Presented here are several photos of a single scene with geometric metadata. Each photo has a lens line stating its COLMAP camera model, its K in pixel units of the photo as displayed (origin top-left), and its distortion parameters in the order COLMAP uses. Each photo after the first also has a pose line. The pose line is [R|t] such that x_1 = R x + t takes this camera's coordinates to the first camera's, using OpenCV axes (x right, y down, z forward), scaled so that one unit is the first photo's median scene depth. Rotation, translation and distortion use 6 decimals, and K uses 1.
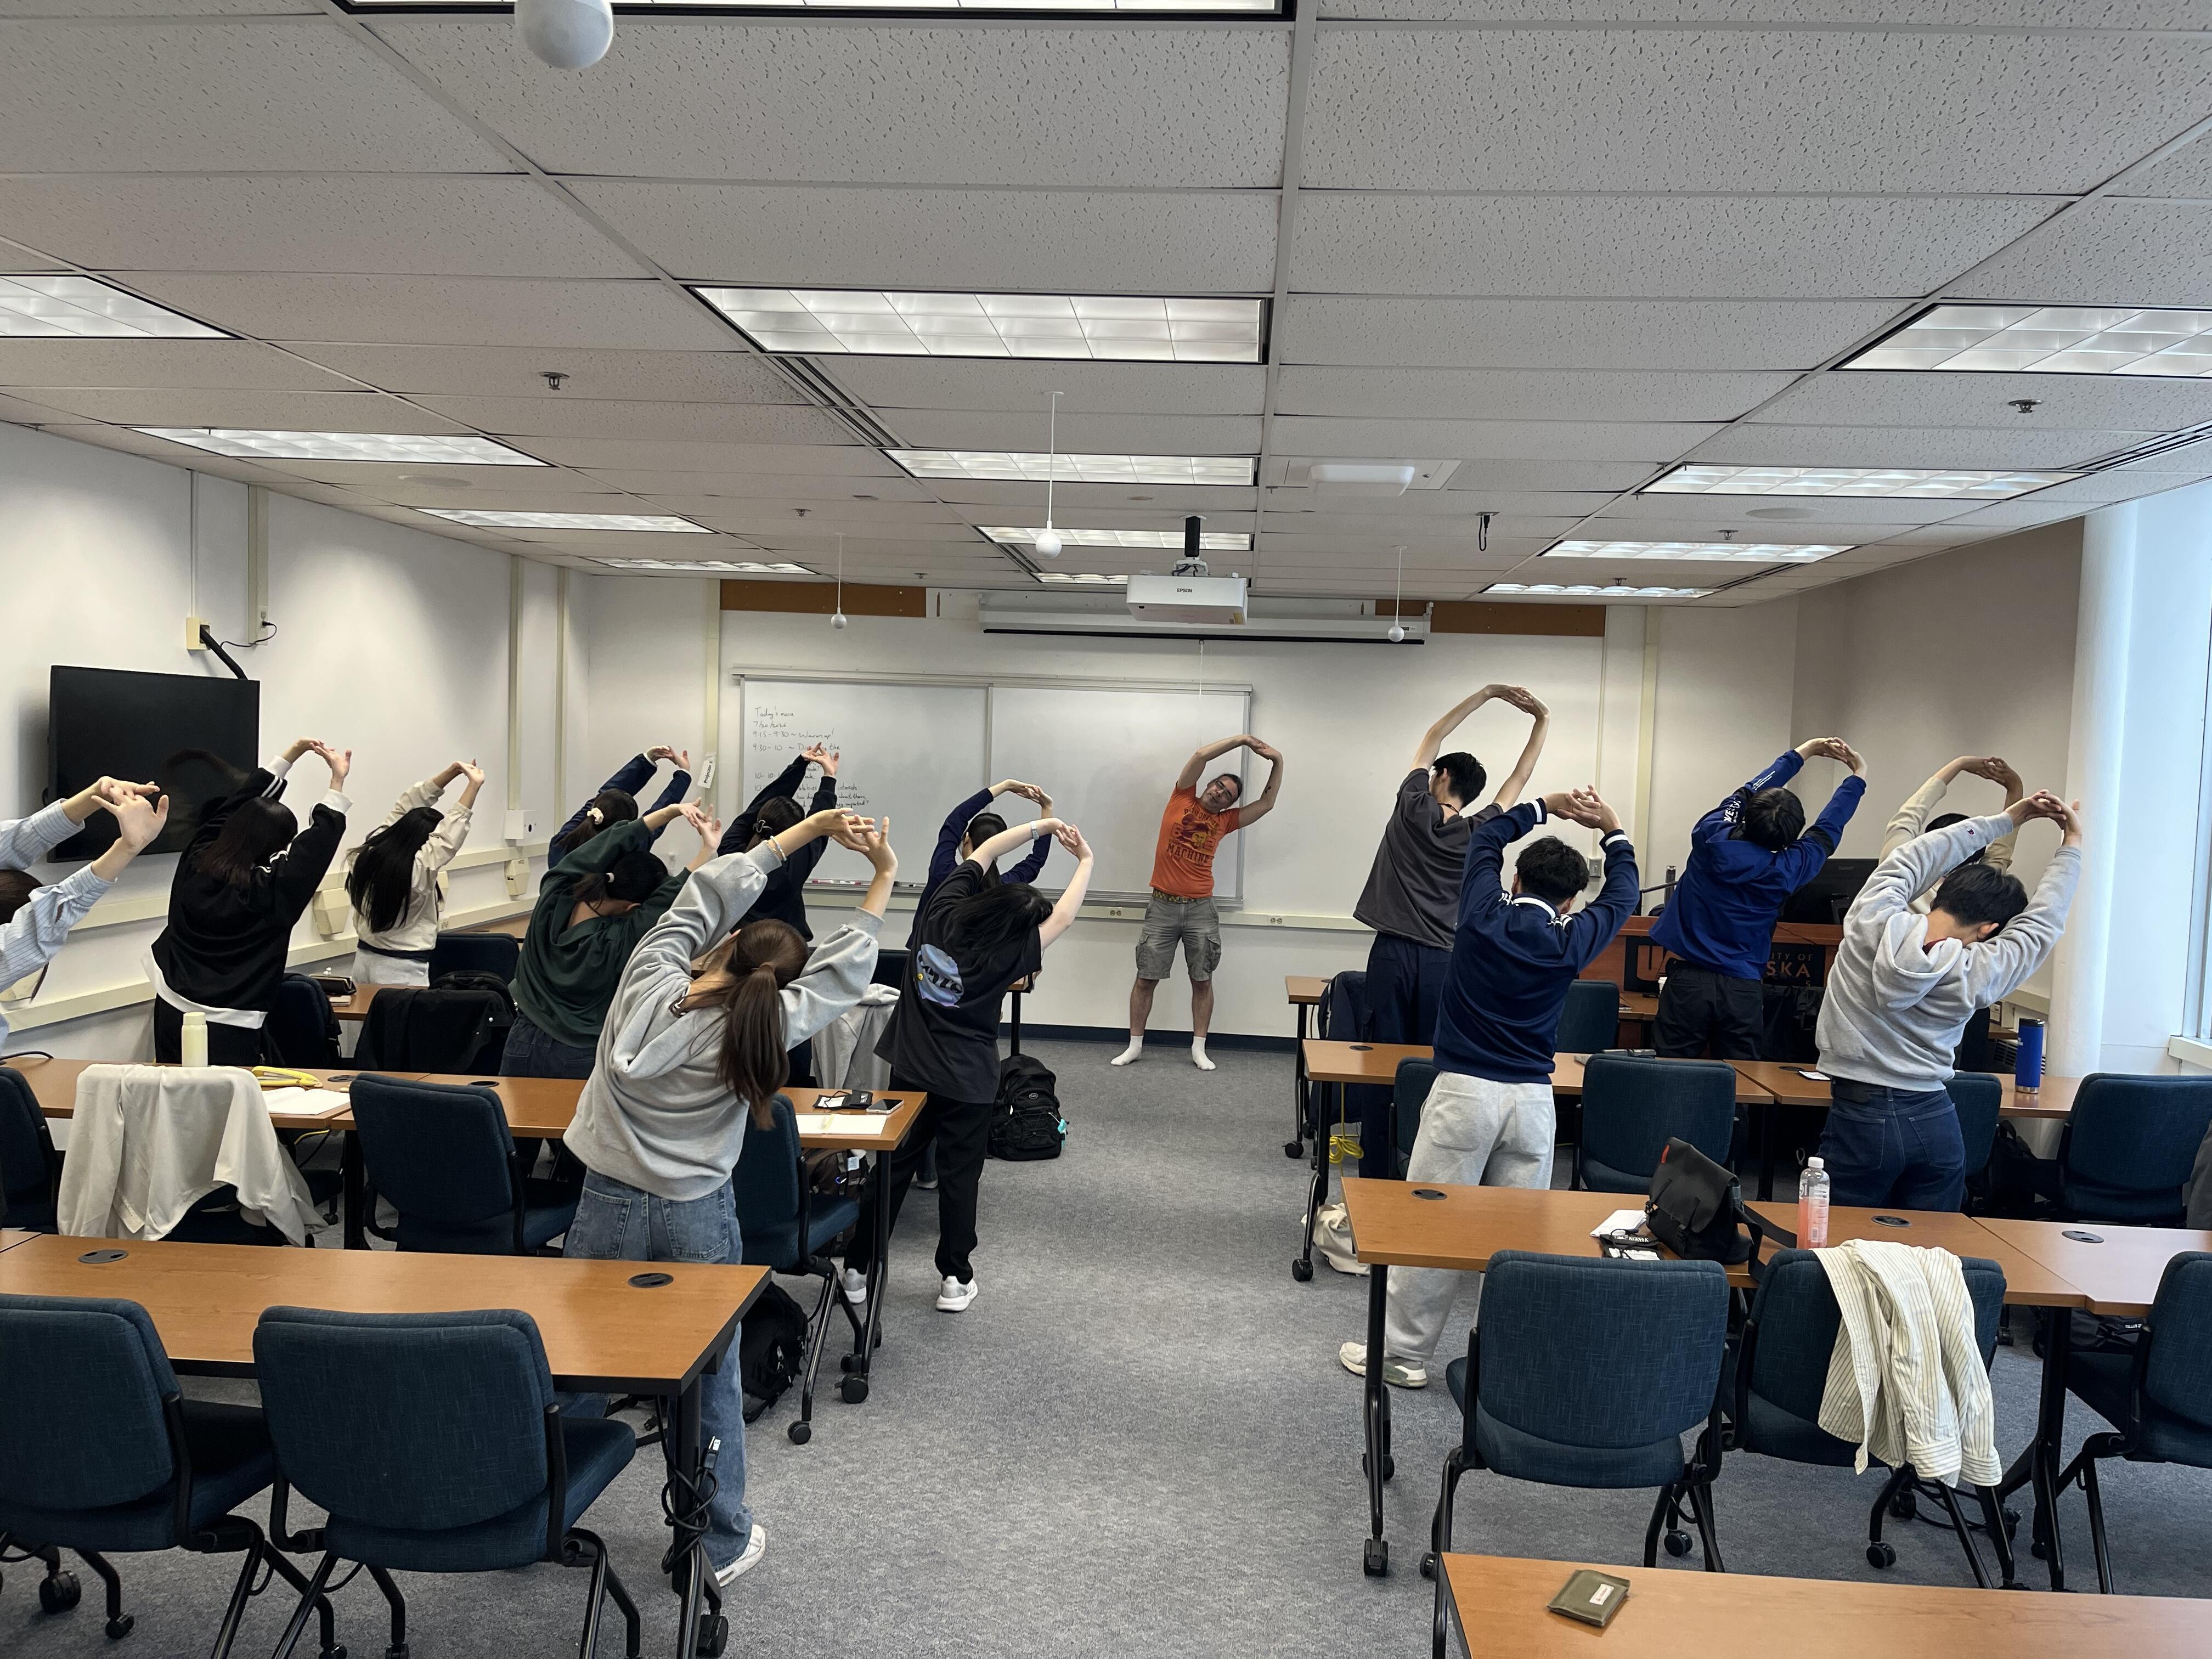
lens RADIAL K [[1673.1, 0, 1106.0], [0, 1673.1, 829.5], [0, 0, 1]] dist [0.082809, -0.114430]
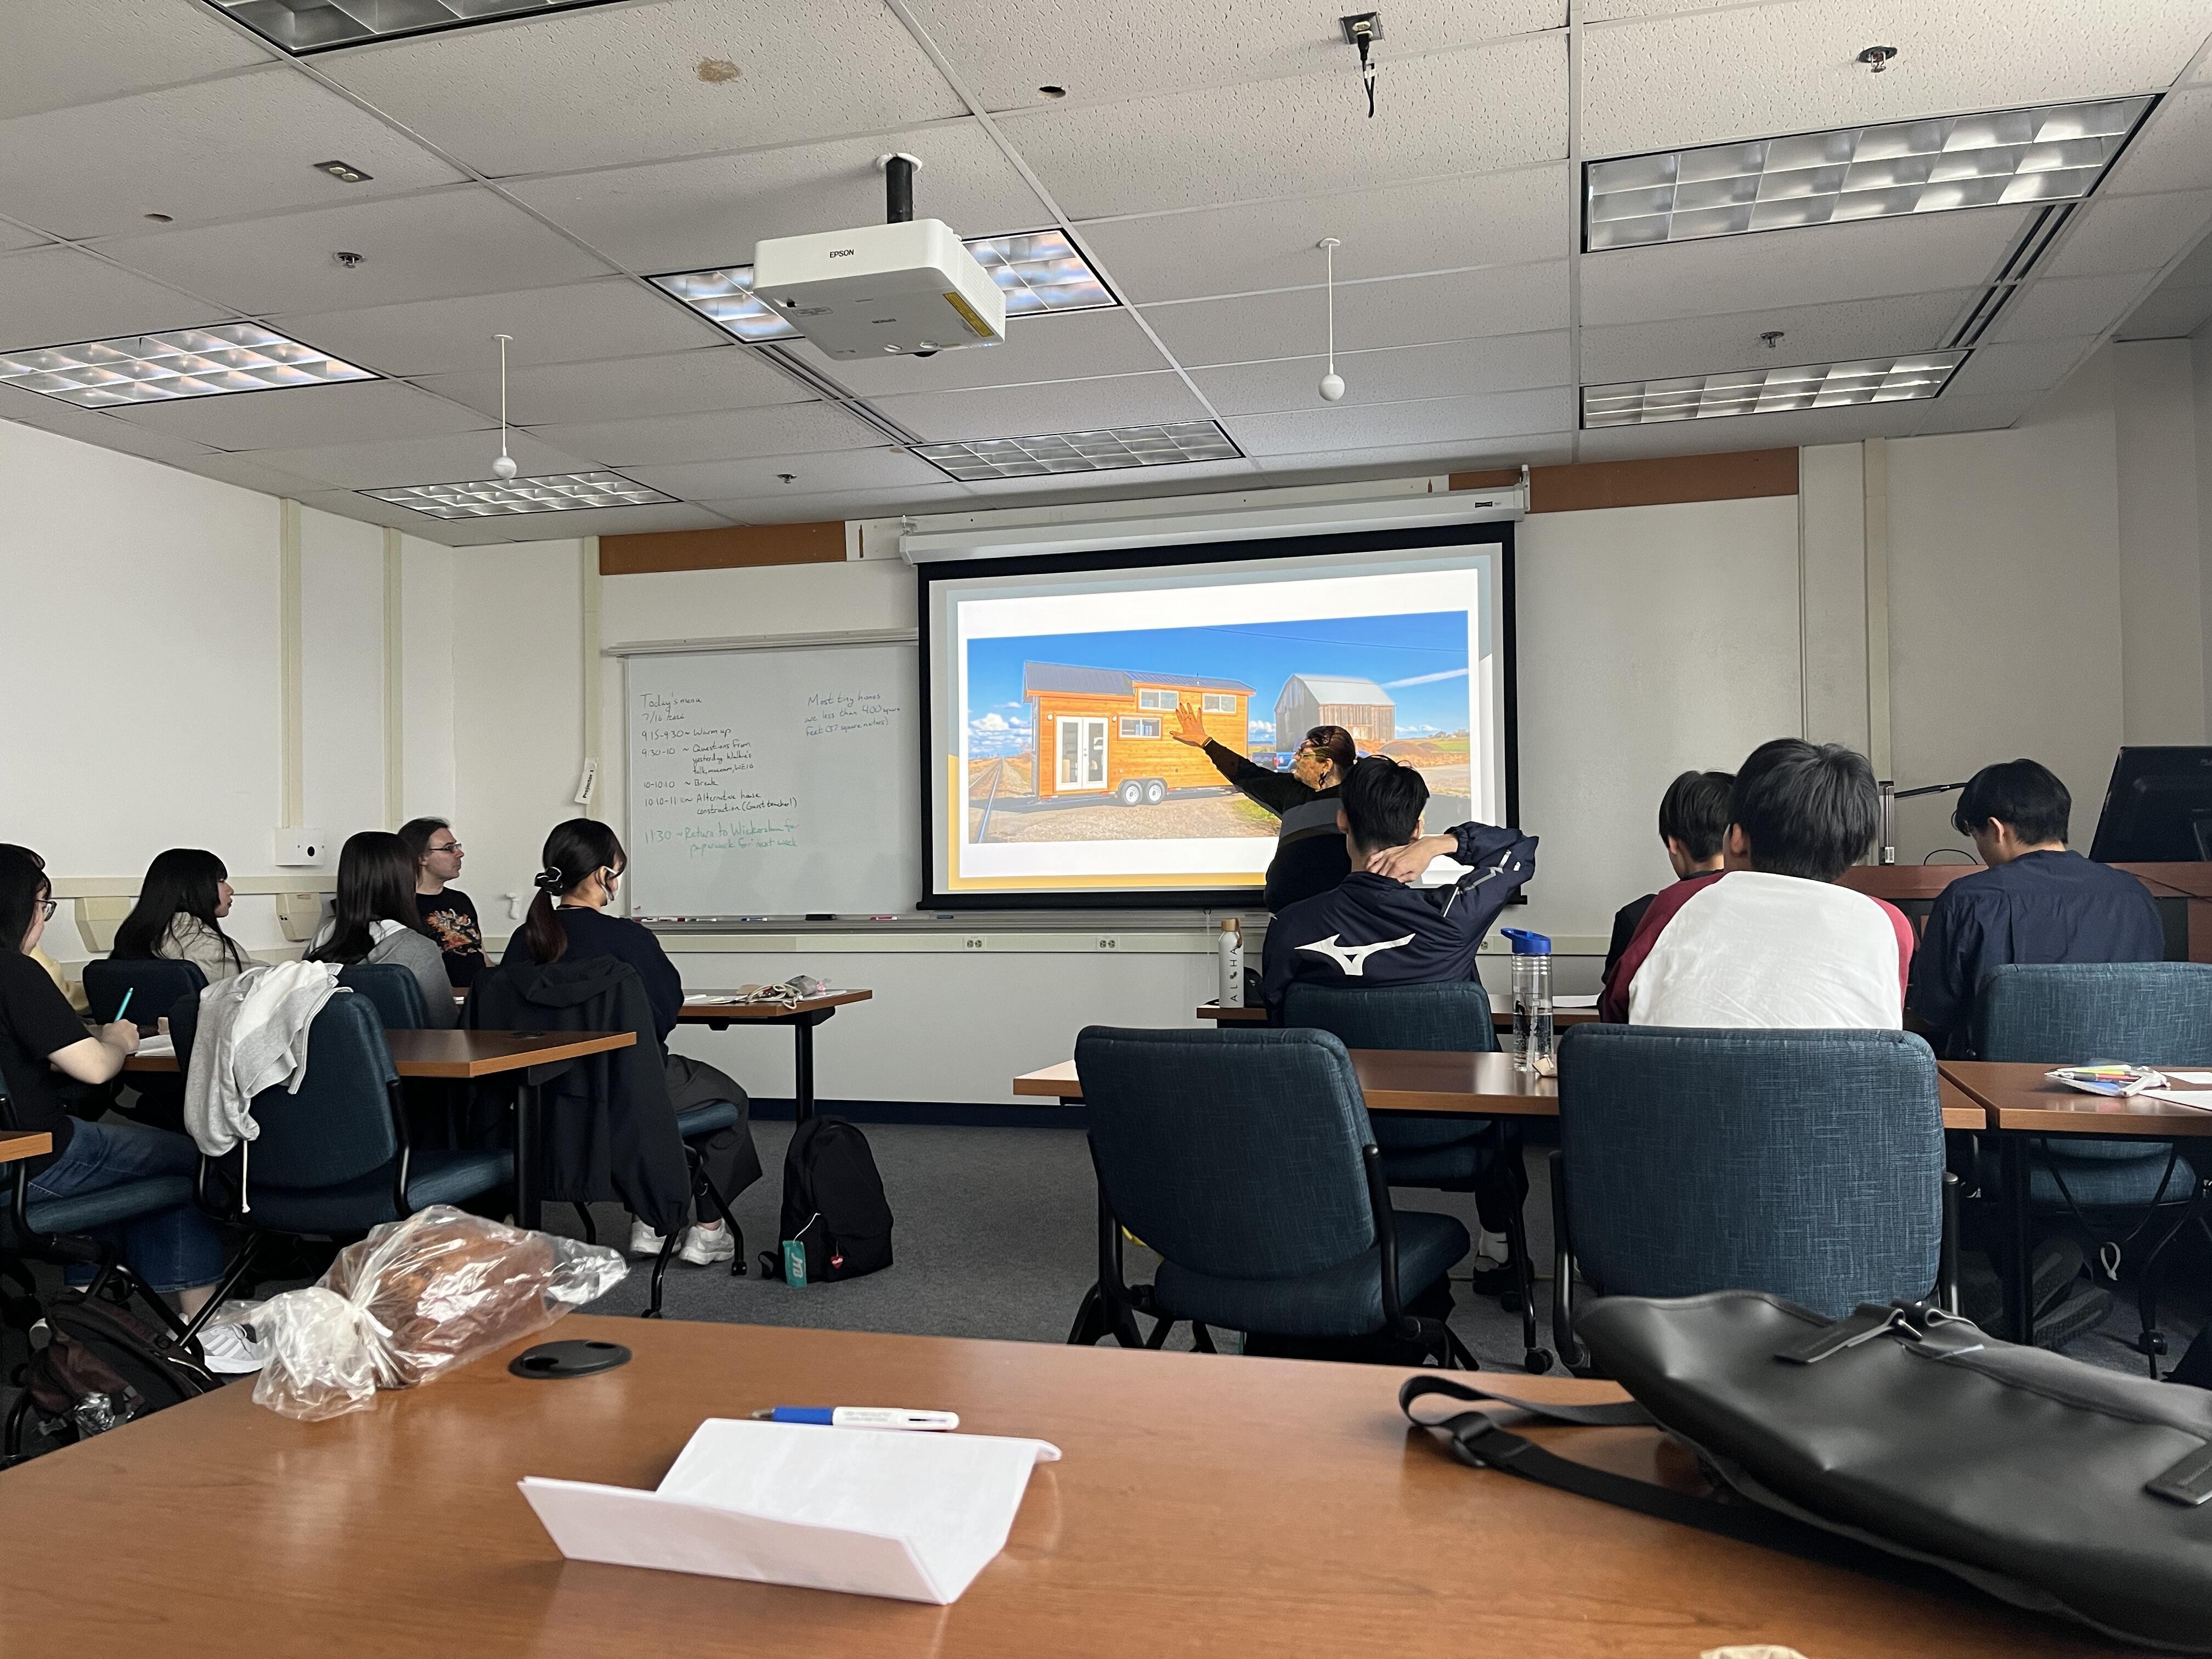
lens RADIAL K [[1674.0, 0, 1120.0], [0, 1674.0, 827.7], [0, 0, 1]] dist [0.039090, -0.010337]
pose [[0.981623, -0.052627, -0.183432, 0.157141], [0.037272, 0.995583, -0.086175, 0.068711], [0.187157, 0.077754, 0.979248, 0.325114]]
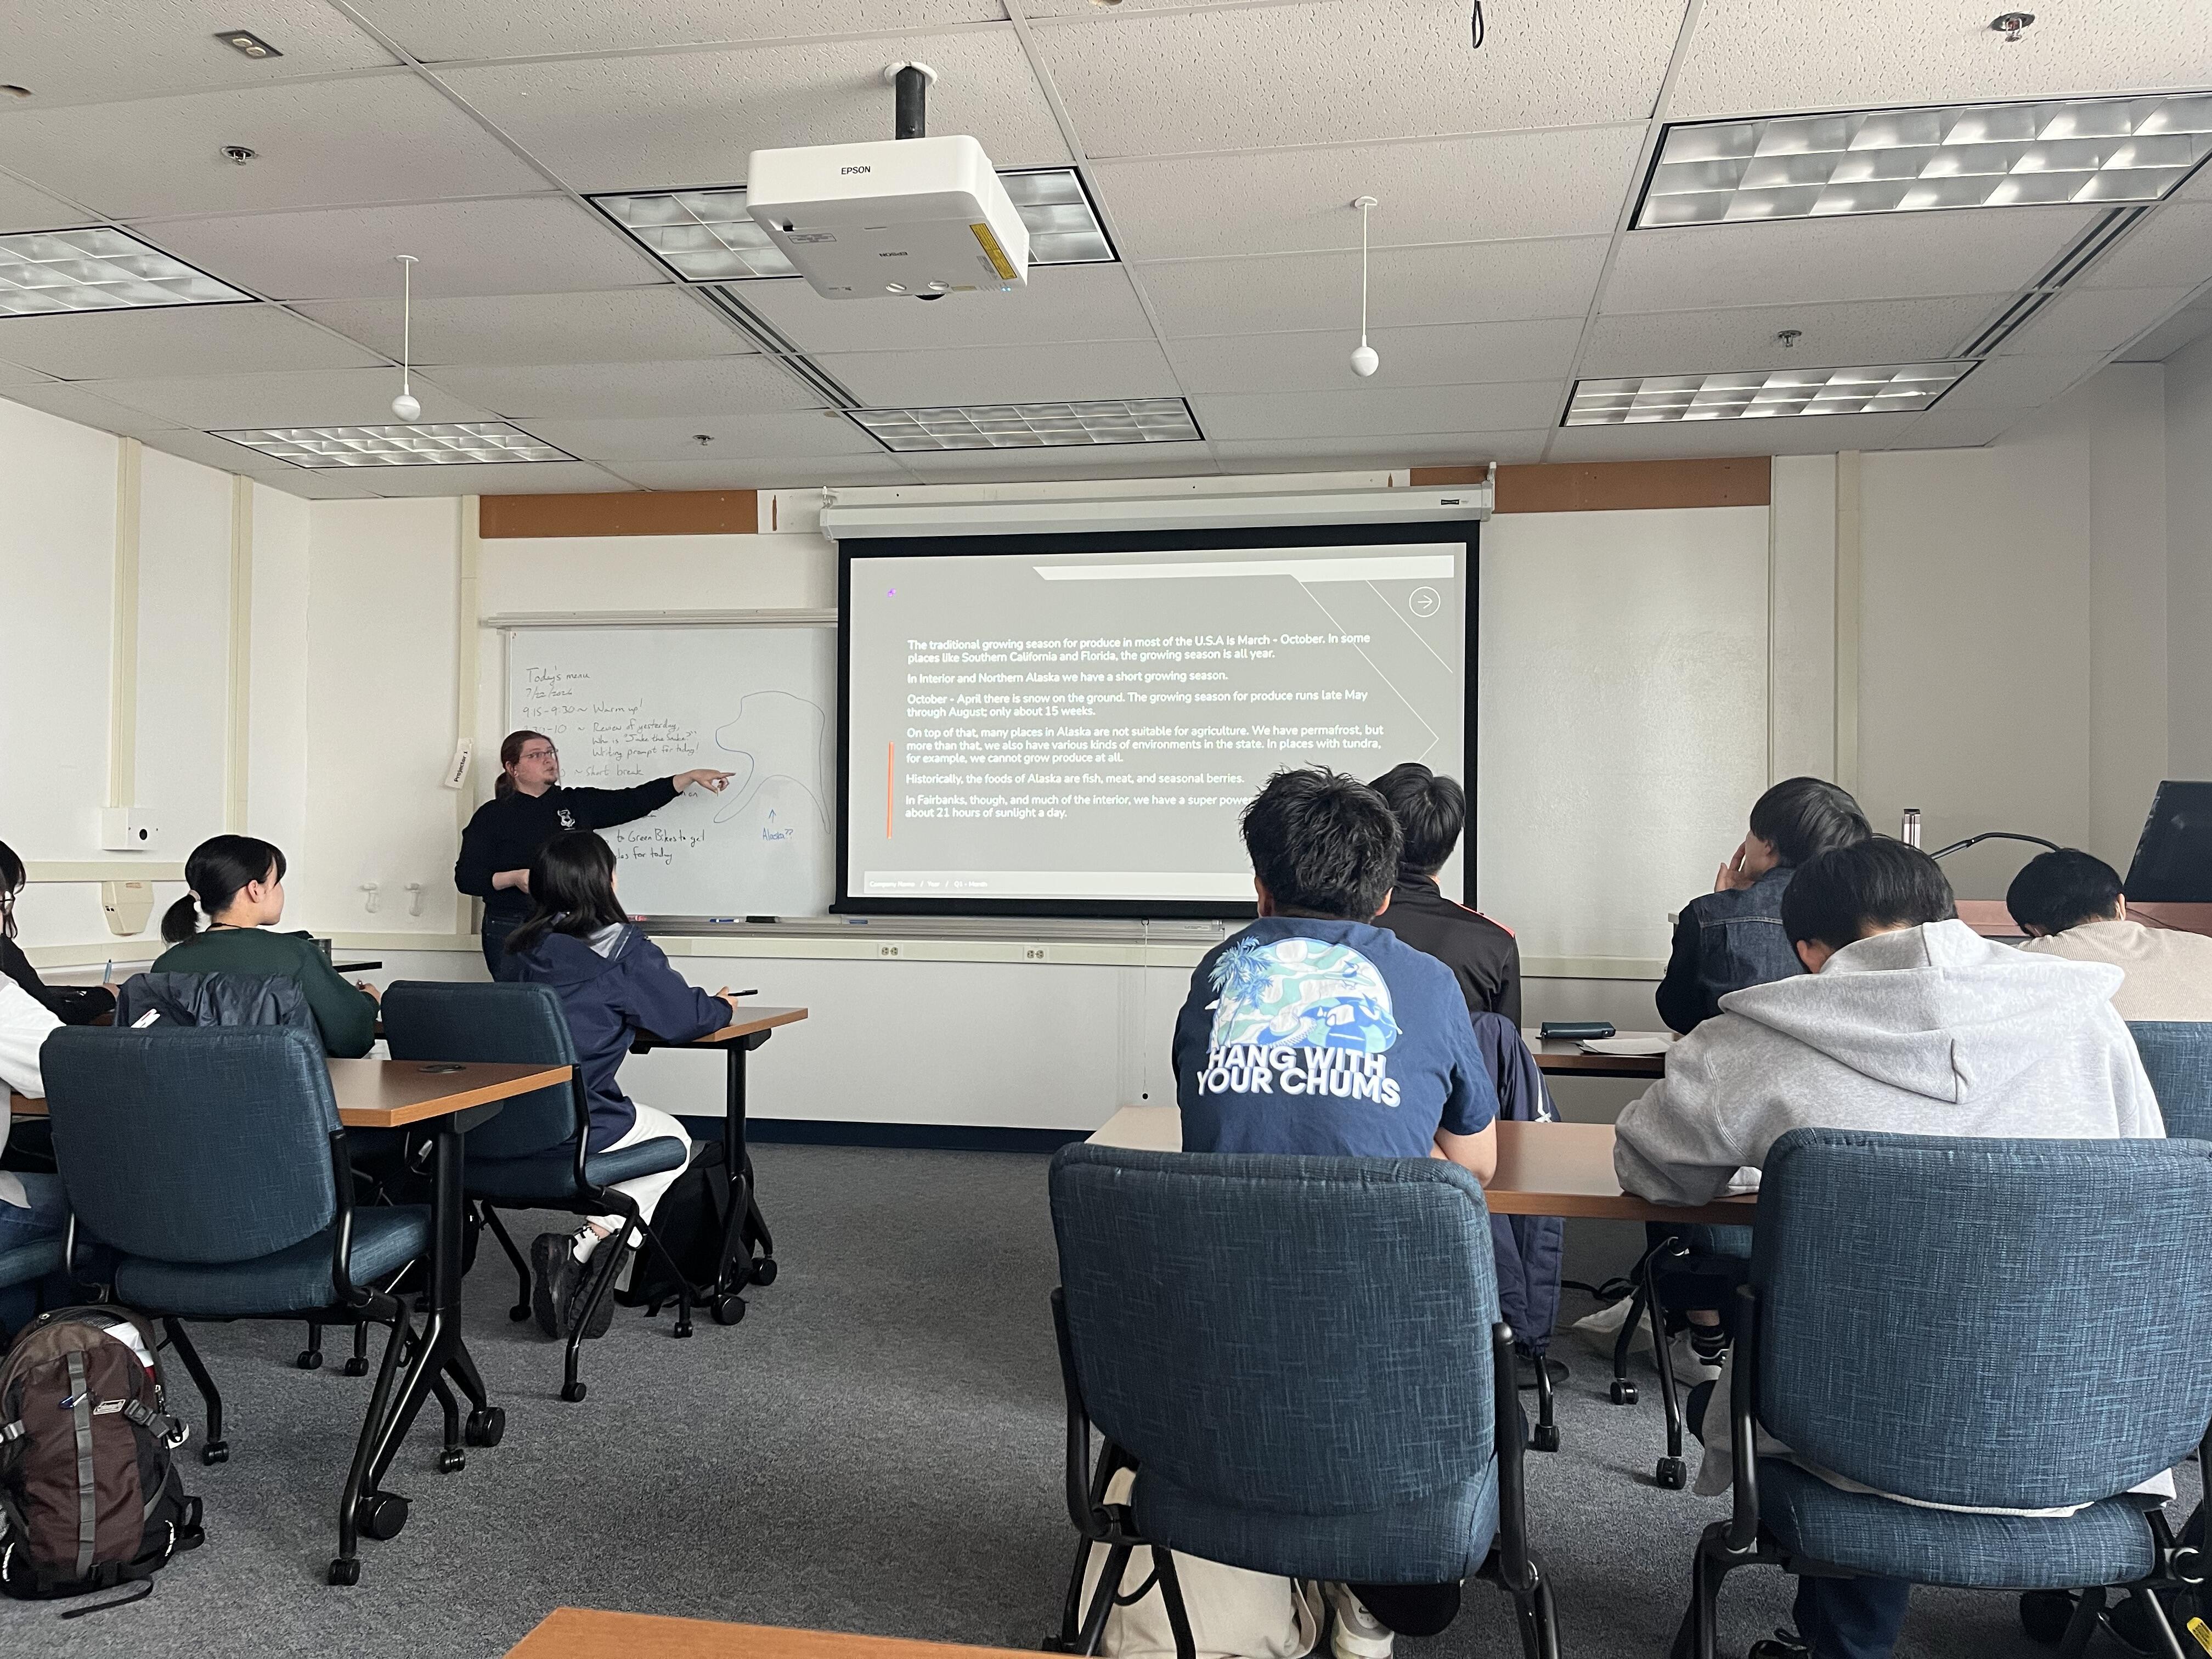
lens RADIAL K [[1673.2, 0, 1113.7], [0, 1673.2, 826.0], [0, 0, 1]] dist [0.057772, -0.063854]
pose [[0.995320, -0.026833, -0.092836, 0.109013], [0.019454, 0.996646, -0.079490, 0.058267], [0.094658, 0.077311, 0.992503, 0.365486]]
